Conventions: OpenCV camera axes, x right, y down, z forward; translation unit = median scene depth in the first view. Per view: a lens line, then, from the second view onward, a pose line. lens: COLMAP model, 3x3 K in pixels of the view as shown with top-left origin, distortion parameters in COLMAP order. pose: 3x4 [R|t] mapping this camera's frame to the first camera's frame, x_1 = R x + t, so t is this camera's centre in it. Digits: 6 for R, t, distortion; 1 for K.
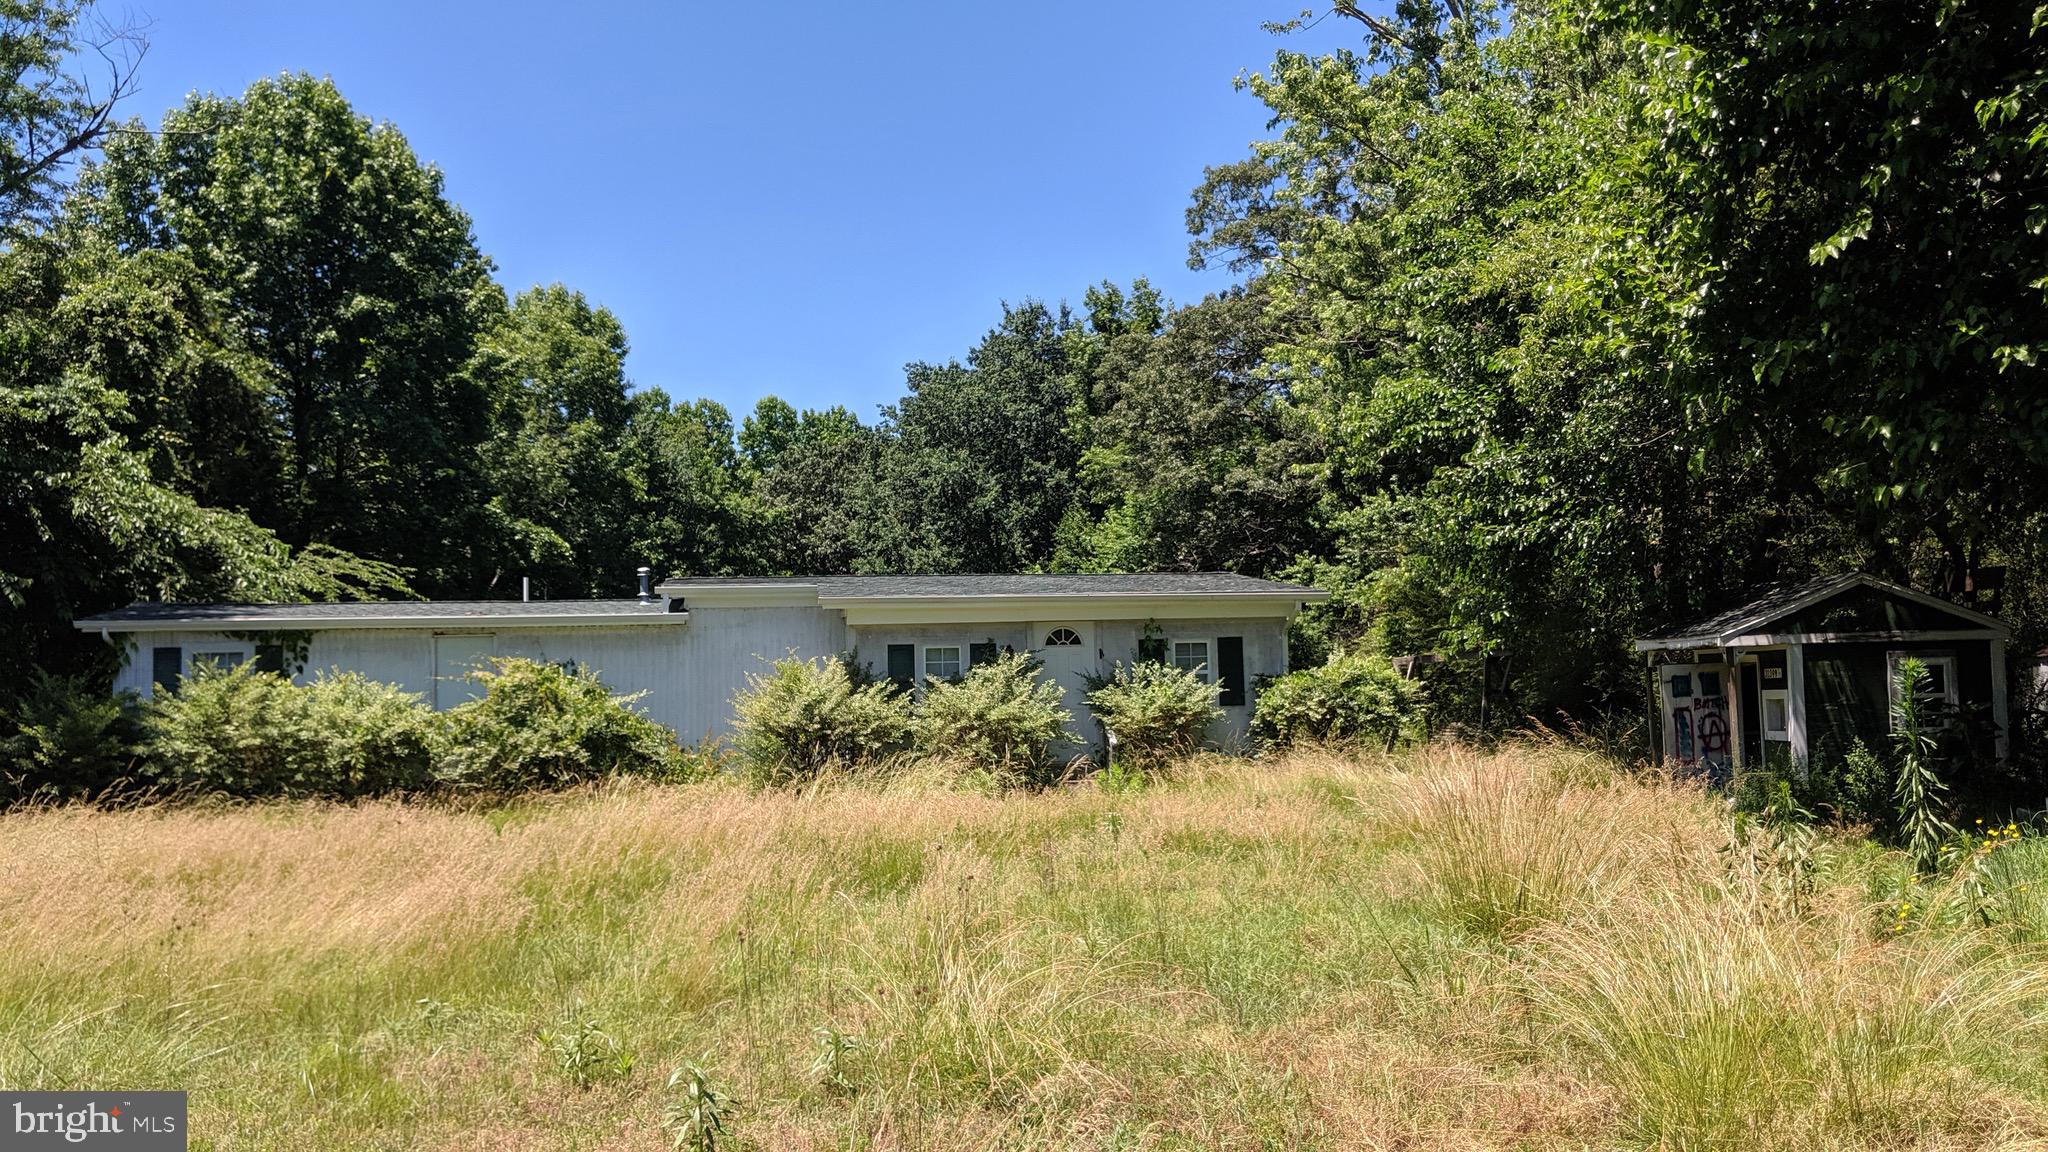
lens RADIAL K [[1633.5, 0, 1024.0], [0, 1633.5, 576.0], [0, 0, 1]] dist [0.088993, -0.162702]
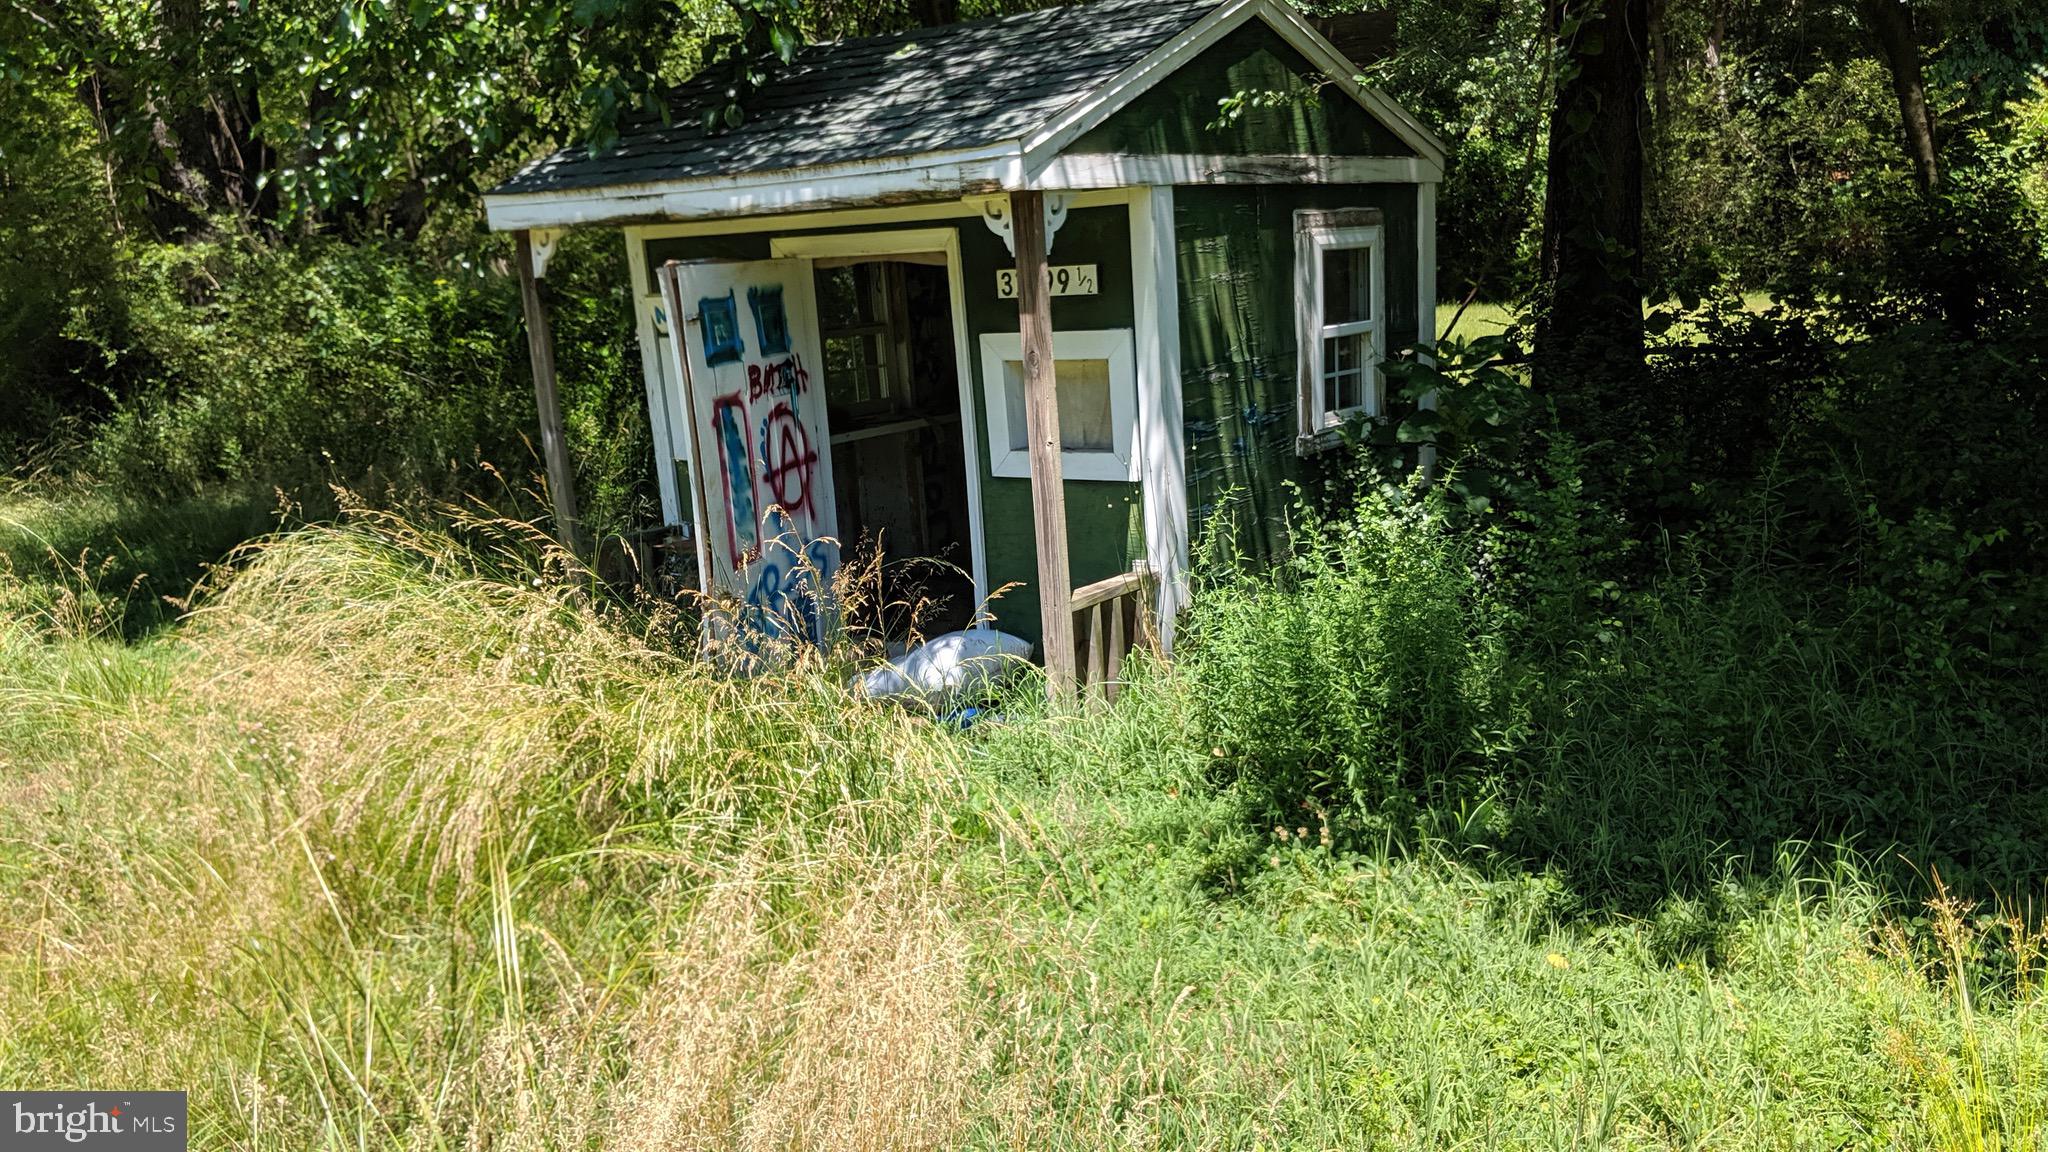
lens RADIAL K [[1633.5, 0, 1024.0], [0, 1633.5, 576.0], [0, 0, 1]] dist [0.088993, -0.162702]
pose [[0.556192, -0.171154, 0.813238, 0.157508], [-0.011997, 0.976807, 0.213784, 0.043648], [-0.830967, -0.128661, 0.541239, 0.767106]]
